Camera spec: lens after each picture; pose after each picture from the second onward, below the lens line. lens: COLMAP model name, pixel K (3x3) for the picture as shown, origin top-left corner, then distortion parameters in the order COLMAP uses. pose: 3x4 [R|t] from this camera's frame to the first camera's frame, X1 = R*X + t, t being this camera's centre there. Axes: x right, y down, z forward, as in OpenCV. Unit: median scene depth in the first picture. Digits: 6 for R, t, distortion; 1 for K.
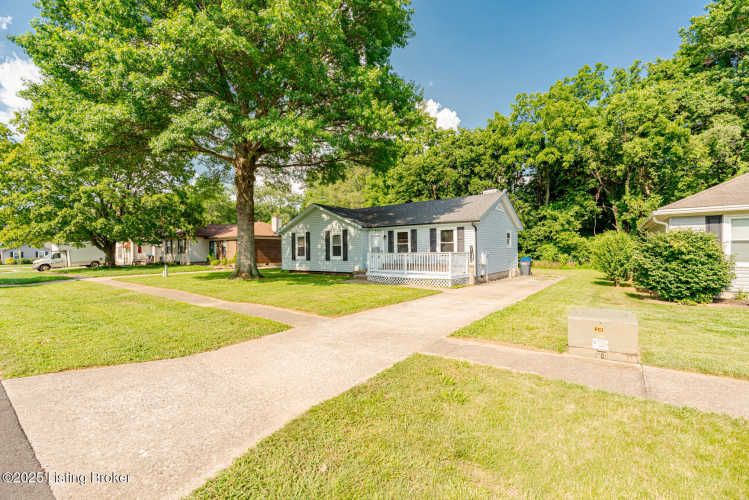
lens RADIAL K [[321.7, 0, 376.0], [0, 321.7, 257.2], [0, 0, 1]] dist [-0.002429, -0.000045]
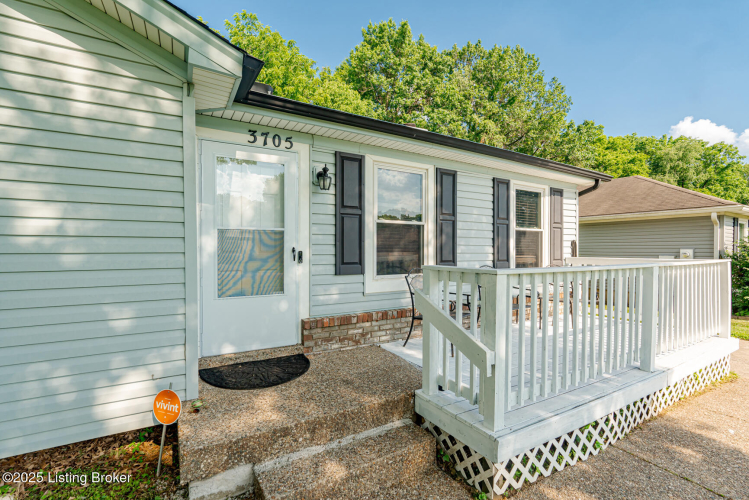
lens RADIAL K [[339.7, 0, 374.5], [0, 339.7, 250.0], [0, 0, 1]] dist [-0.013683, 0.000094]
pose [[0.375007, 0.013228, 0.926928, -0.122799], [0.007693, 0.999819, -0.017381, -0.013674], [-0.926990, 0.013648, 0.374838, 0.755059]]
